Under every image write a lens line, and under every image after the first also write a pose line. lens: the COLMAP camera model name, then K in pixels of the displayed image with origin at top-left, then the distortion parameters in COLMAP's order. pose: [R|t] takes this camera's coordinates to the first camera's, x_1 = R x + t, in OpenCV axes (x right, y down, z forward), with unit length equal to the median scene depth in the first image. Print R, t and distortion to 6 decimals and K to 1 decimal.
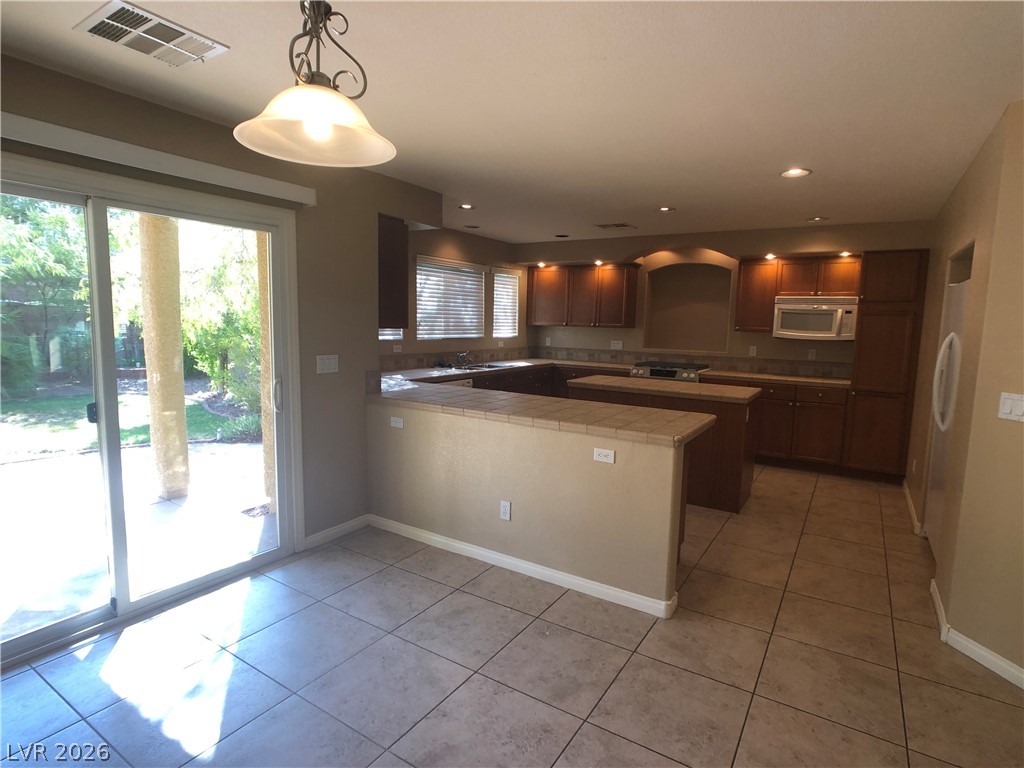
lens RADIAL K [[541.4, 0, 524.0], [0, 541.4, 384.5], [0, 0, 1]] dist [-0.024981, 0.013221]
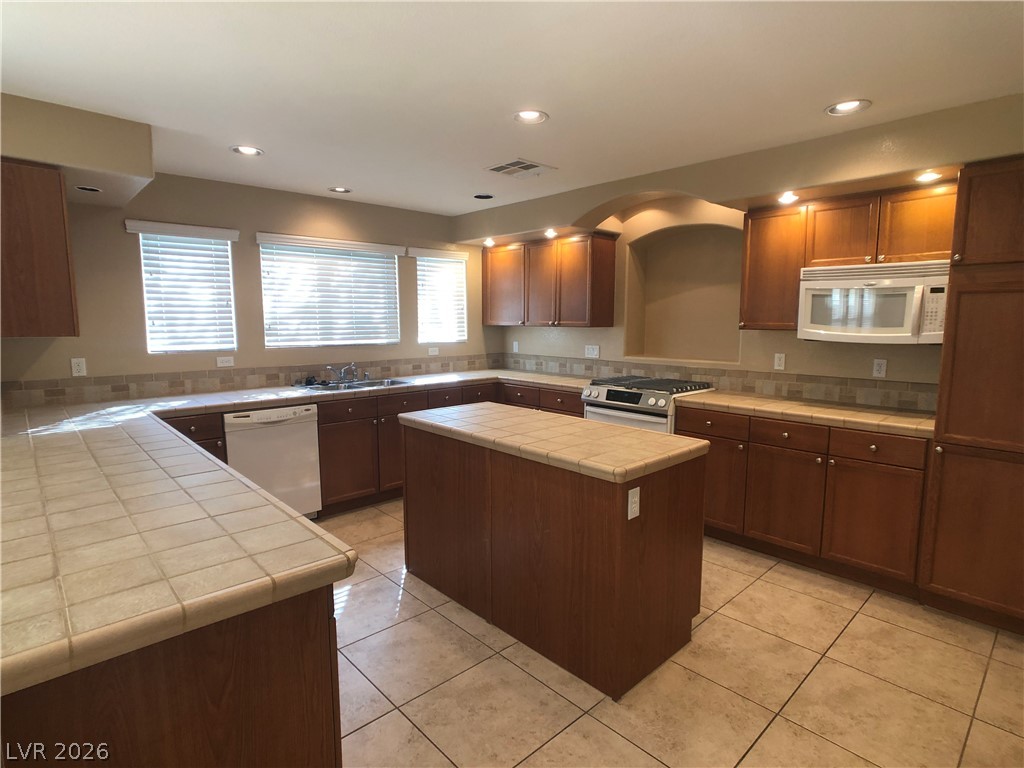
lens RADIAL K [[541.4, 0, 528.3], [0, 541.4, 383.1], [0, 0, 1]] dist [-0.024981, 0.013221]
pose [[0.968743, 0.008458, -0.247924, 0.337159], [-0.009215, 0.999956, -0.001891, -0.038381], [0.247897, 0.004117, 0.968778, 0.385265]]
